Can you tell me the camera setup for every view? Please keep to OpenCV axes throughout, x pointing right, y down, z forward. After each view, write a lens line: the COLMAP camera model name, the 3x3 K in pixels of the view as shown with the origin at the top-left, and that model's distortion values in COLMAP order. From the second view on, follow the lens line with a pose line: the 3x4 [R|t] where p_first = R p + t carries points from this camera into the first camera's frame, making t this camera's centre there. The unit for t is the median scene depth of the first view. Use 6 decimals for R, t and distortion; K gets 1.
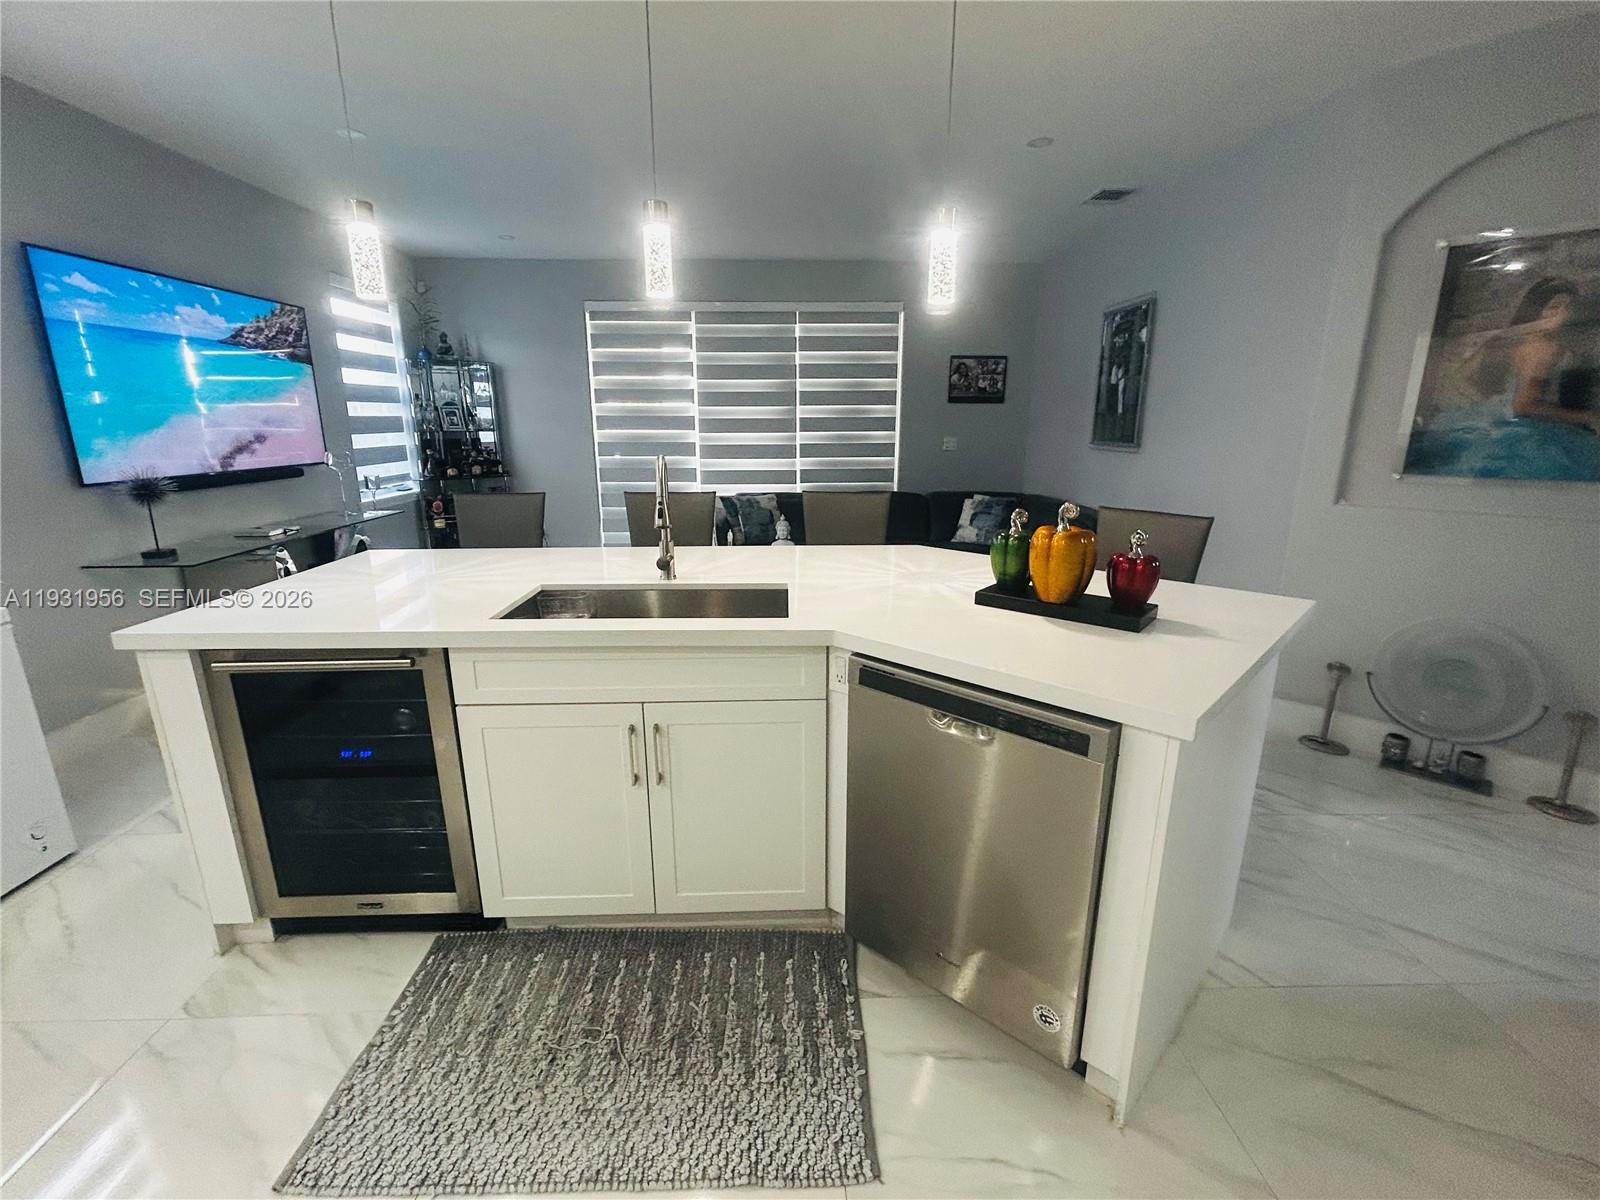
lens RADIAL K [[703.5, 0, 820.5], [0, 703.5, 600.8], [0, 0, 1]] dist [0.015232, -0.000390]
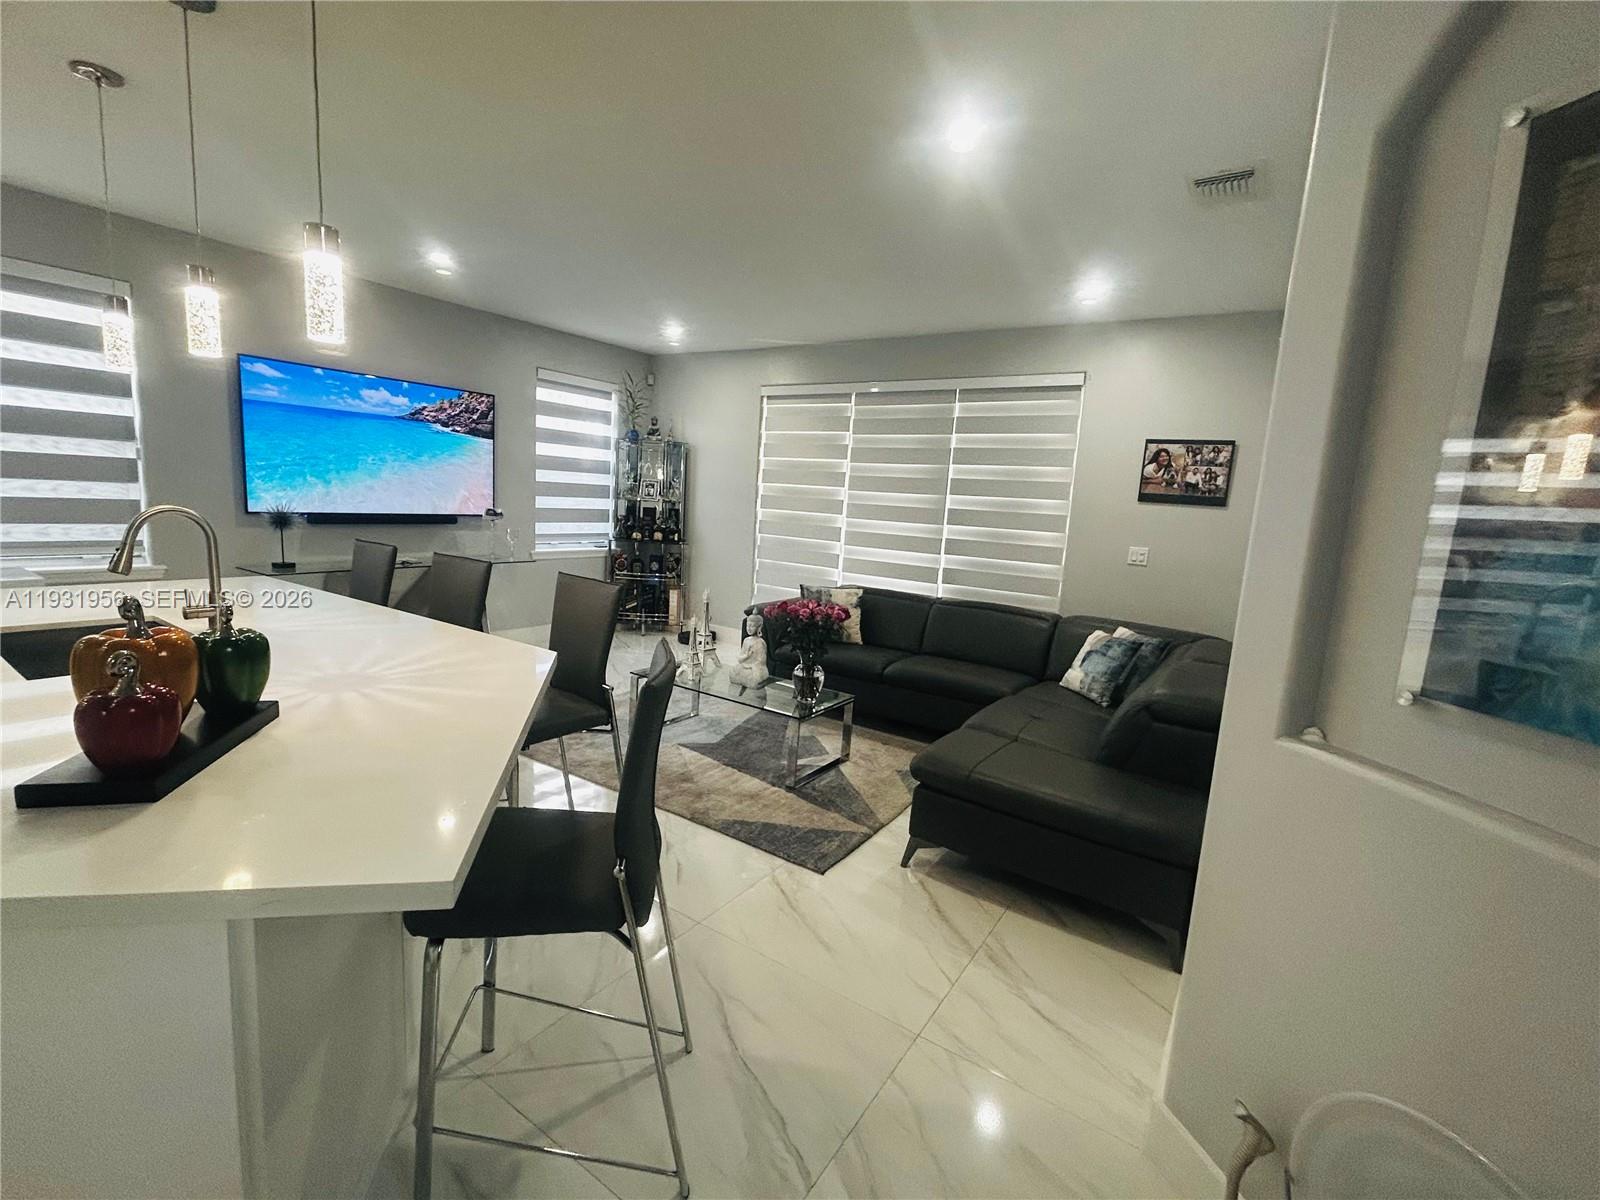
lens RADIAL K [[703.5, 0, 820.5], [0, 703.5, 600.8], [0, 0, 1]] dist [0.015232, -0.000390]
pose [[0.823050, 0.134417, -0.551834, 0.341182], [-0.204419, 0.976587, -0.067008, -0.064189], [0.529907, 0.167957, 0.831258, 0.235762]]
